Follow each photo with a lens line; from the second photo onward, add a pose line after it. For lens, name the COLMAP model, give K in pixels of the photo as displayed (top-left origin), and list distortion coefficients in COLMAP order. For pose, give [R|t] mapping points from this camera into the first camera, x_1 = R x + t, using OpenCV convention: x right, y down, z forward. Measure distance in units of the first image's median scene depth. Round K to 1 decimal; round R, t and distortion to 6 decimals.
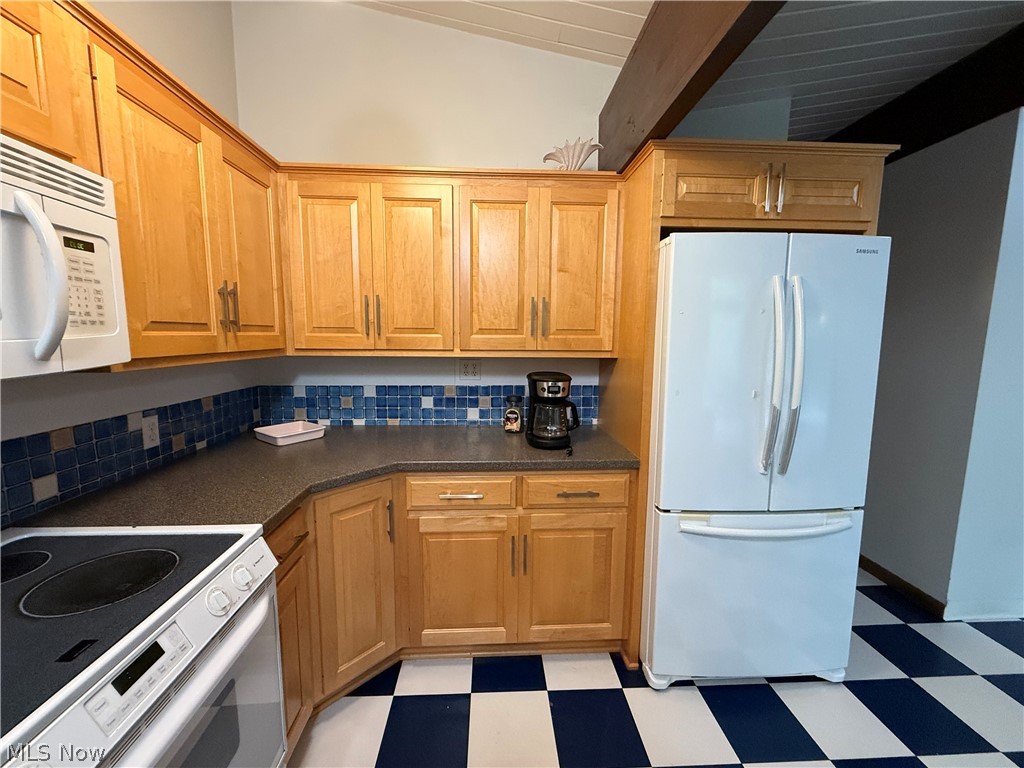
lens RADIAL K [[406.5, 0, 512.0], [0, 406.5, 384.0], [0, 0, 1]] dist [-0.000720, 0.000226]
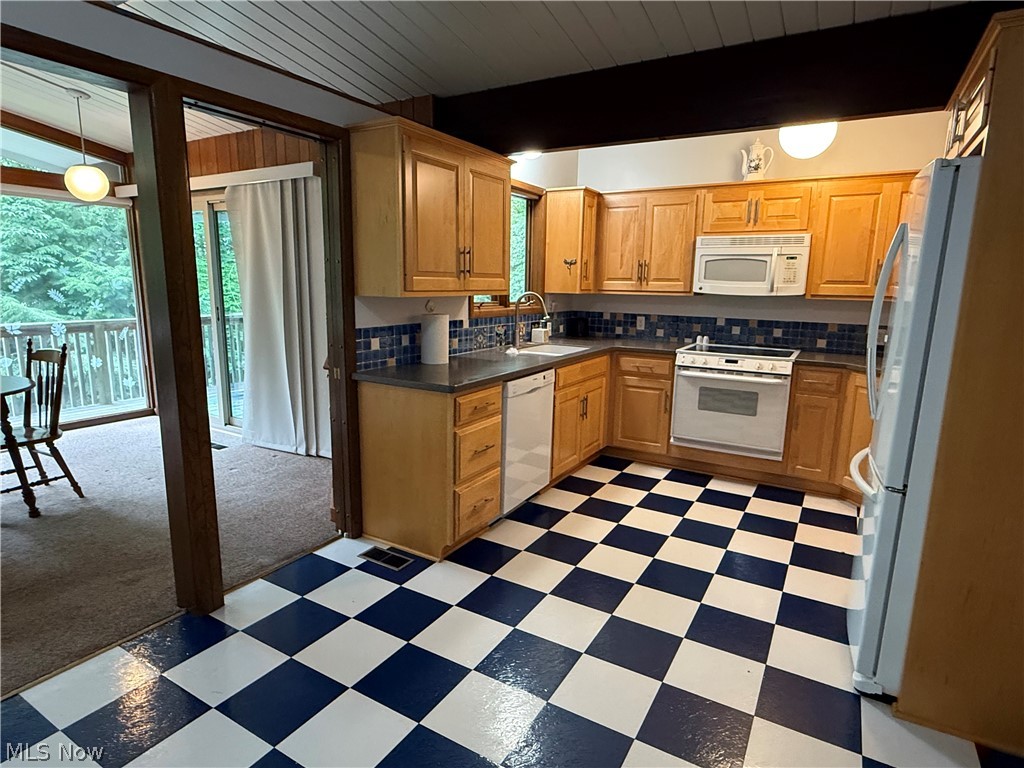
lens RADIAL K [[572.9, 0, 512.0], [0, 572.9, 384.0], [0, 0, 1]] dist [0.007548, -0.001001]
pose [[-0.552020, 0.129127, -0.823772, 3.849628], [-0.125026, 0.963950, 0.234882, -0.149700], [0.824404, 0.232653, -0.515975, 1.620505]]
